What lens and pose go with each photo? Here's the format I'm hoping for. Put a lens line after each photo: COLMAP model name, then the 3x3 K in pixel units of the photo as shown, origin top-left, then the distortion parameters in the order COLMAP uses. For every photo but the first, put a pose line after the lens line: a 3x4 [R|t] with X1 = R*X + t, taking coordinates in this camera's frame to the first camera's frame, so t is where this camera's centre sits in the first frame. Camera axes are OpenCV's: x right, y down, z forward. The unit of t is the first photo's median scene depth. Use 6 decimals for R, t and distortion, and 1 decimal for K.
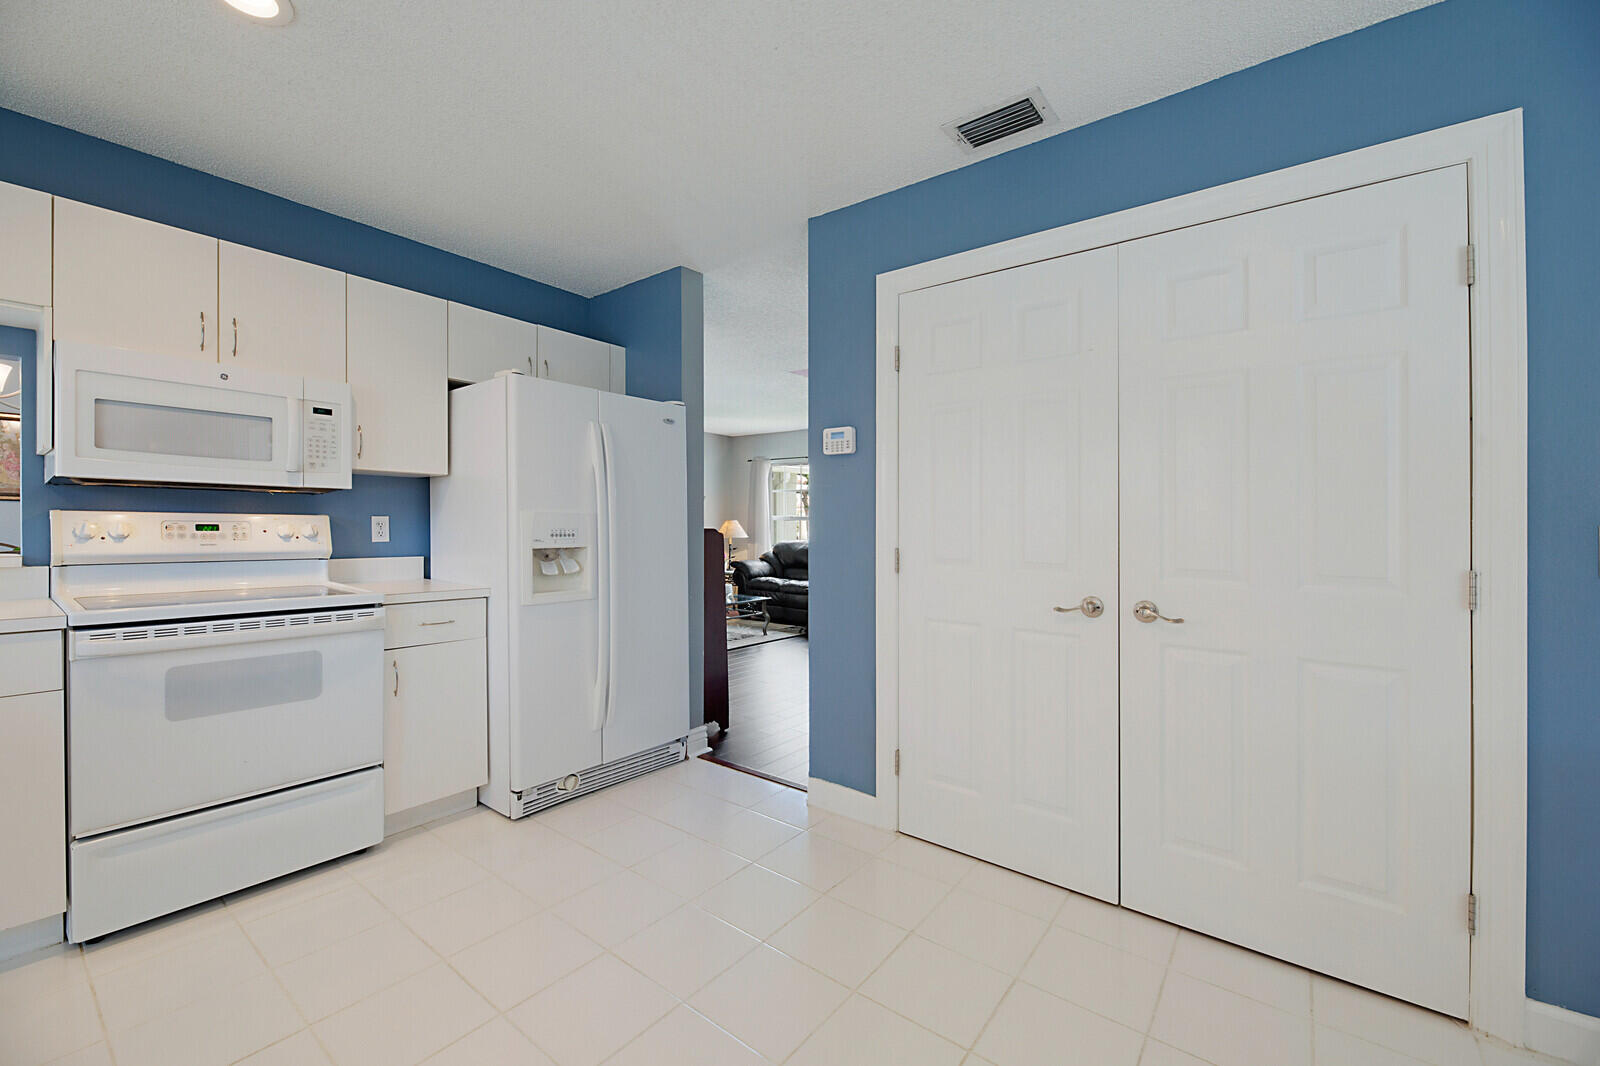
lens RADIAL K [[646.3, 0, 766.3], [0, 646.3, 537.3], [0, 0, 1]] dist [0.002341, -0.000767]
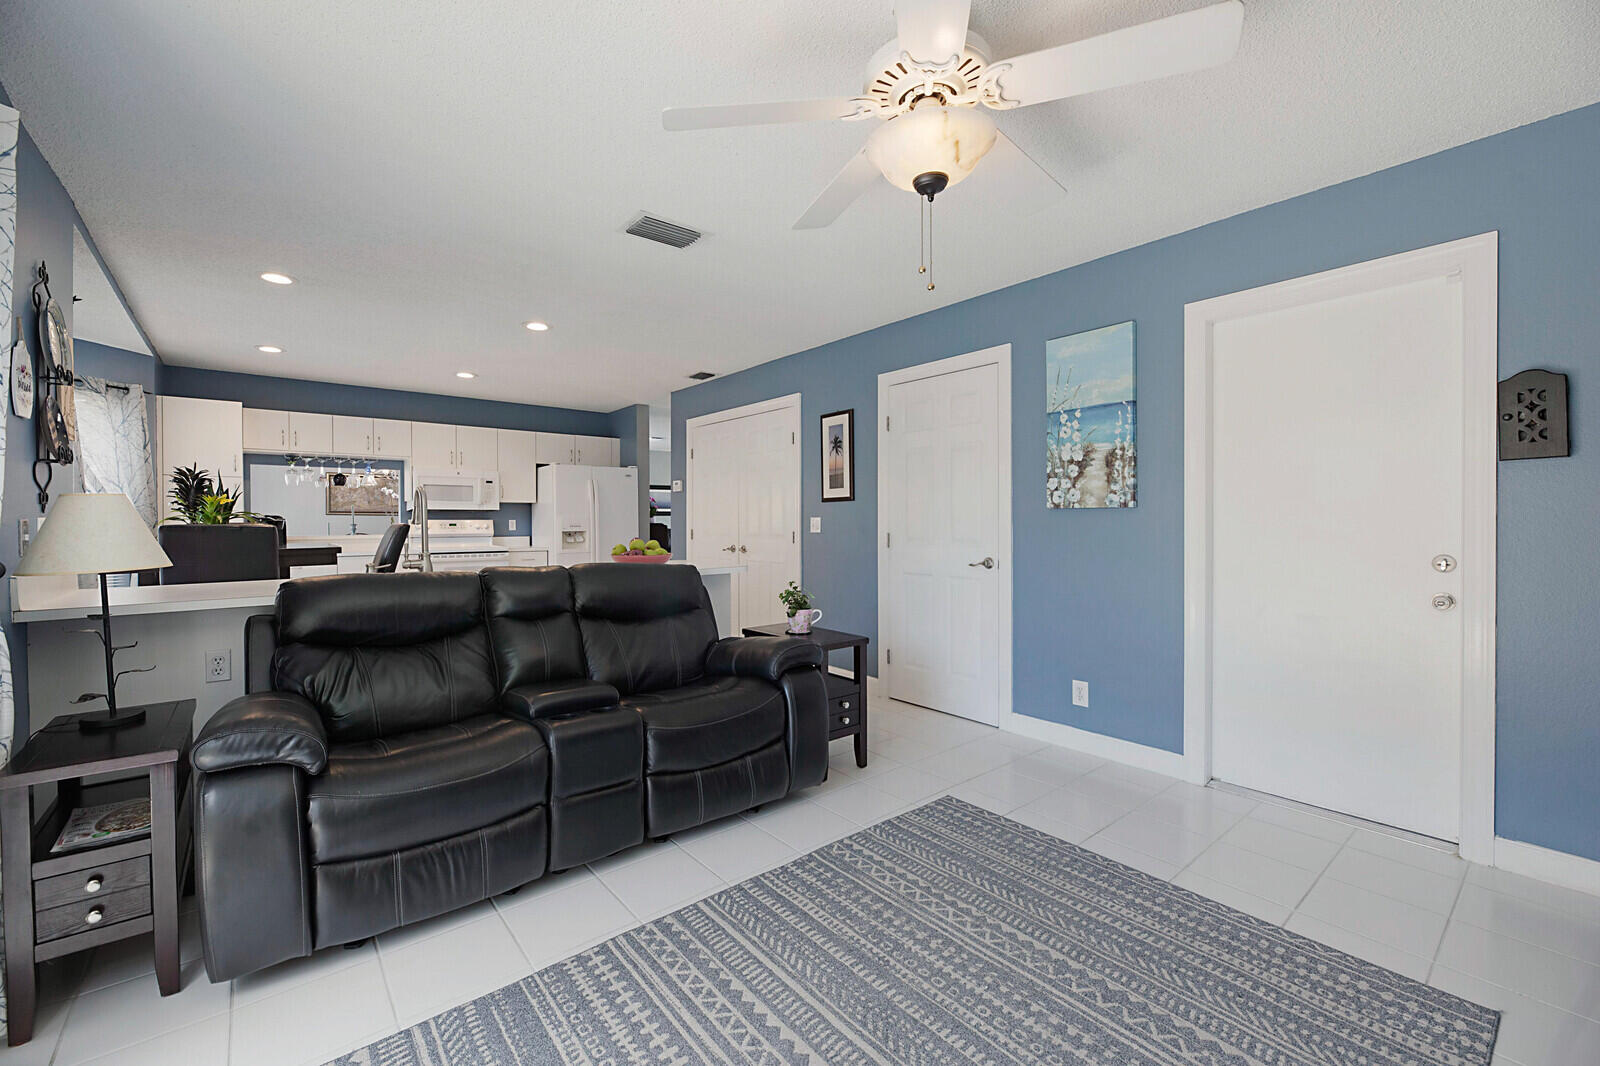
lens RADIAL K [[665.6, 0, 803.6], [0, 665.6, 528.6], [0, 0, 1]] dist [-0.000297, -0.000393]
pose [[0.980560, -0.013227, -0.195773, 1.084058], [0.011108, 0.999867, -0.011916, 0.047780], [0.195904, 0.009510, 0.980577, -1.391959]]
